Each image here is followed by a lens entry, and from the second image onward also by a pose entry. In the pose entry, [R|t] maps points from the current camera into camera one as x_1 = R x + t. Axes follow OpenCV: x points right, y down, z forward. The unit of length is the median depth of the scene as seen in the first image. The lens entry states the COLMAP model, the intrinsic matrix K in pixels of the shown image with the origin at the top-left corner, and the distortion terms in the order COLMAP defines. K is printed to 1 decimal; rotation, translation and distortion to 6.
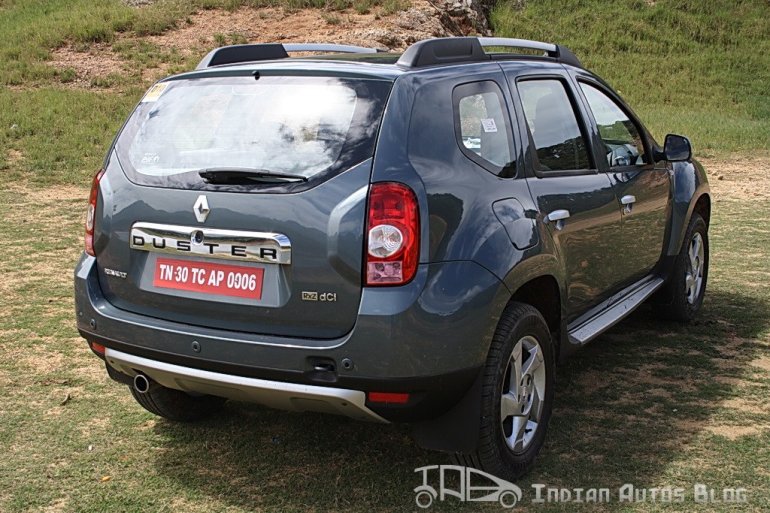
lens RADIAL K [[1007.3, 0, 385.0], [0, 1007.3, 256.5], [0, 0, 1]] dist [-0.032420, -0.025601]
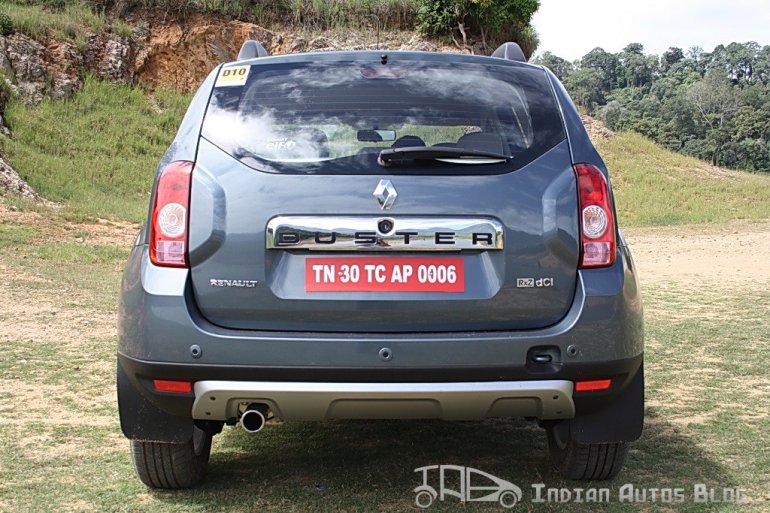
lens RADIAL K [[1007.3, 0, 385.0], [0, 1007.3, 256.5], [0, 0, 1]] dist [-0.032420, -0.025601]
pose [[0.852671, -0.016238, 0.522195, -0.642745], [0.077449, 0.992402, -0.095603, 0.090103], [-0.516675, 0.121961, 0.847451, 0.258172]]
